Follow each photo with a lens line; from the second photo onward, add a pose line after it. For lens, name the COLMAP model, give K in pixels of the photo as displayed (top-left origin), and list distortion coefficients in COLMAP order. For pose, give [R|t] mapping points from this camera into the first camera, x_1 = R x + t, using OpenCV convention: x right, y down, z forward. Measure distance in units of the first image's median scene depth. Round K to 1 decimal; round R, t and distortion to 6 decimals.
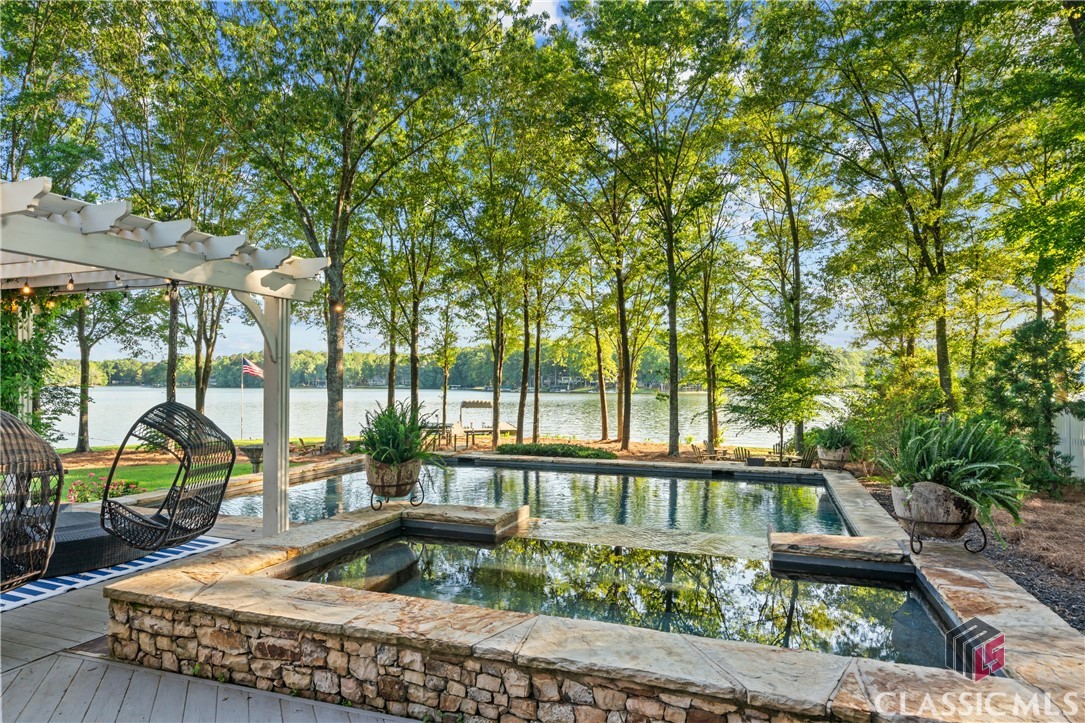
lens RADIAL K [[633.4, 0, 542.6], [0, 633.4, 380.7], [0, 0, 1]] dist [0.001159, 0.000287]
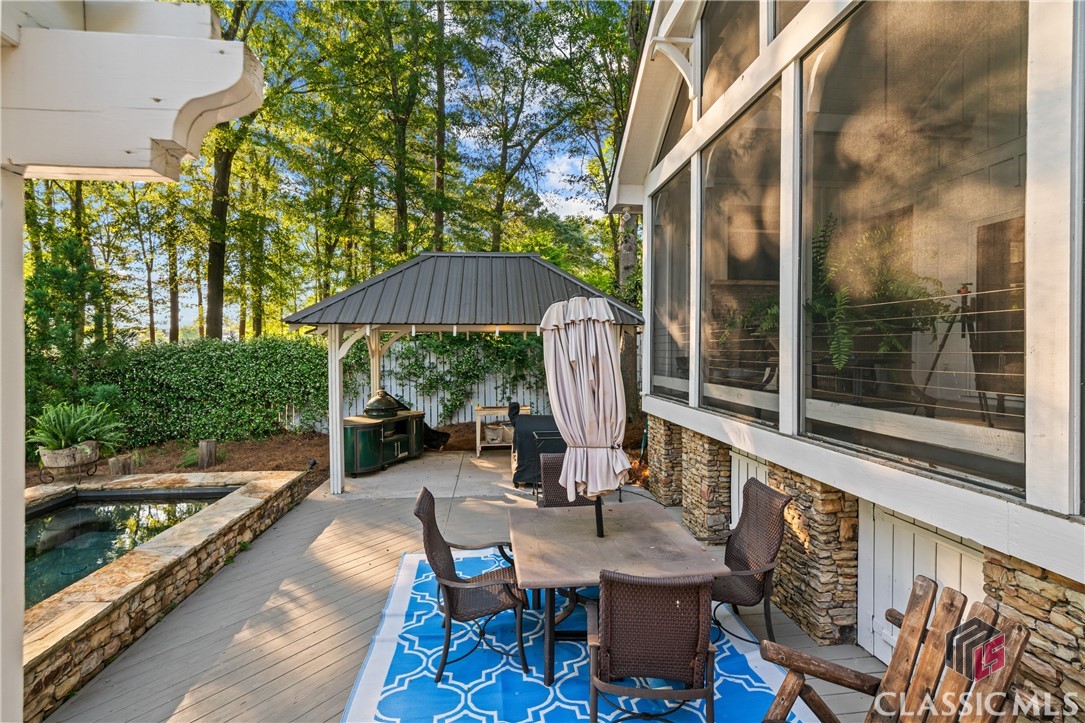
lens RADIAL K [[463.2, 0, 538.6], [0, 463.2, 347.6], [0, 0, 1]] dist [-0.000756, -0.000061]
pose [[-0.436631, -0.006007, 0.899621, -0.252949], [-0.010004, 0.999948, 0.001821, -0.026344], [-0.899585, -0.008205, -0.436669, 0.098906]]
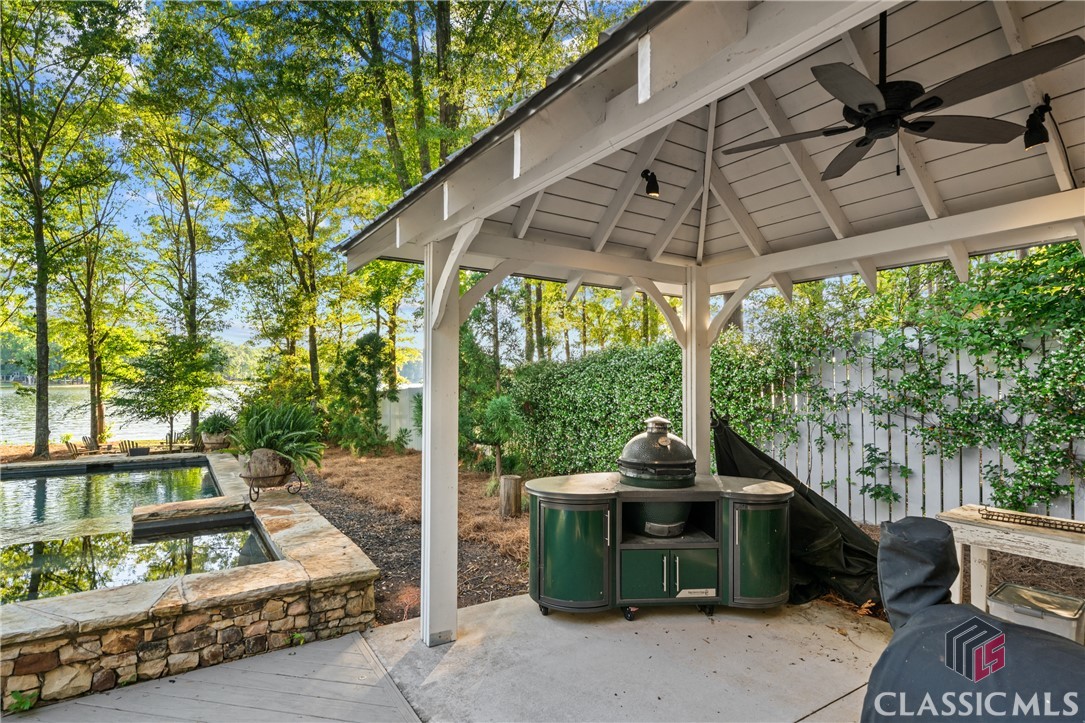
lens RADIAL K [[566.2, 0, 543.3], [0, 566.2, 375.9], [0, 0, 1]] dist [-0.001365, 0.000717]
pose [[0.605271, 0.005208, 0.796002, -0.001926], [-0.007525, 0.999971, -0.000821, -0.000645], [-0.795984, -0.005493, 0.605293, -0.054364]]
